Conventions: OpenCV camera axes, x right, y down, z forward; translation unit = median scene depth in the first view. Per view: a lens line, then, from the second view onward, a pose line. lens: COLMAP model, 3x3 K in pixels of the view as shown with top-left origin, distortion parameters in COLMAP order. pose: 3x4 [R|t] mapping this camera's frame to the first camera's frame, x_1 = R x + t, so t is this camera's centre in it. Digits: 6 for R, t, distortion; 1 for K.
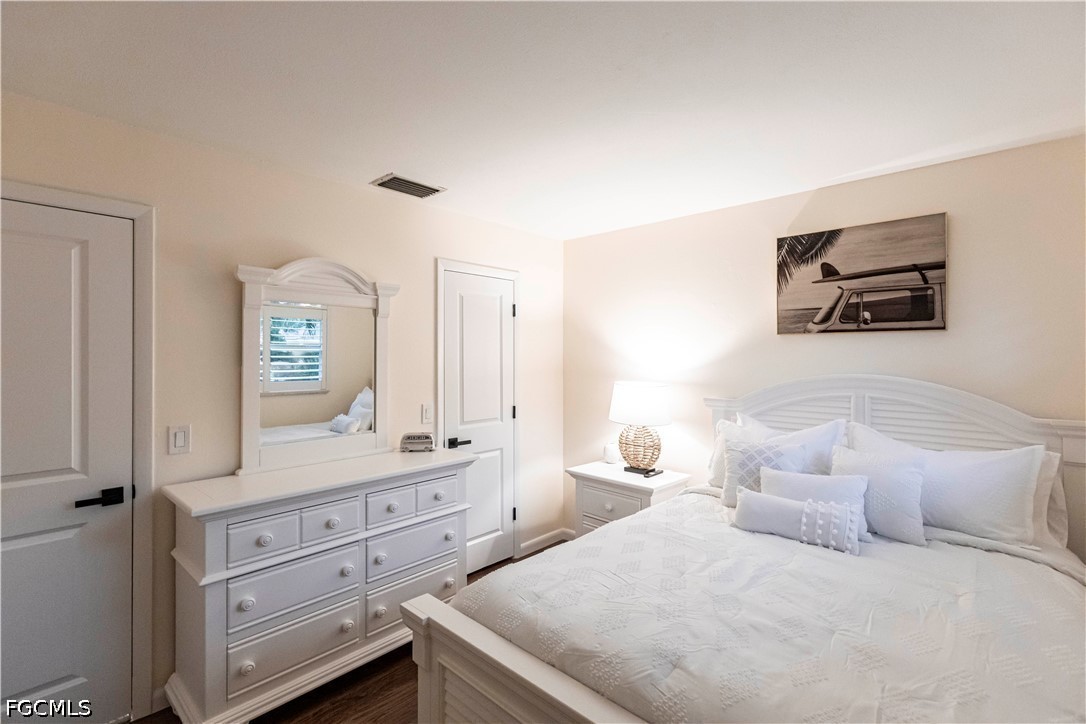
lens RADIAL K [[490.2, 0, 551.2], [0, 490.2, 353.3], [0, 0, 1]] dist [-0.001625, 0.000214]
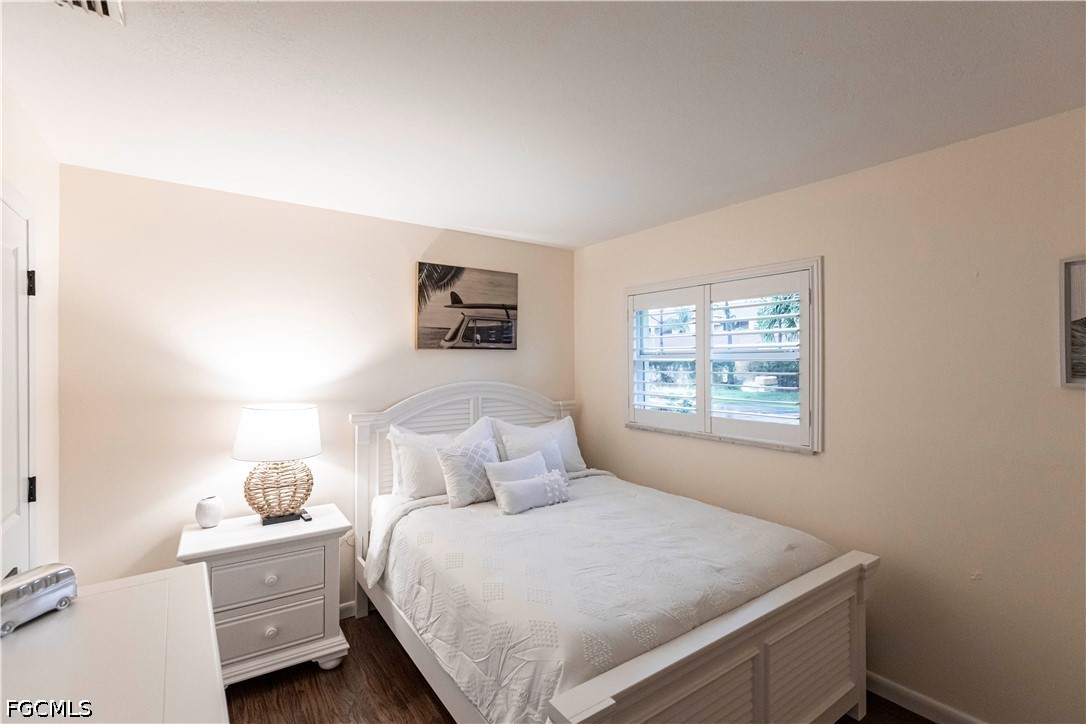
lens RADIAL K [[490.2, 0, 551.2], [0, 490.2, 353.3], [0, 0, 1]] dist [-0.001625, 0.000214]
pose [[0.205861, 0.012927, 0.978496, -0.598369], [-0.003496, 0.999916, -0.012475, -0.016541], [-0.978575, -0.000853, 0.205889, 0.512577]]
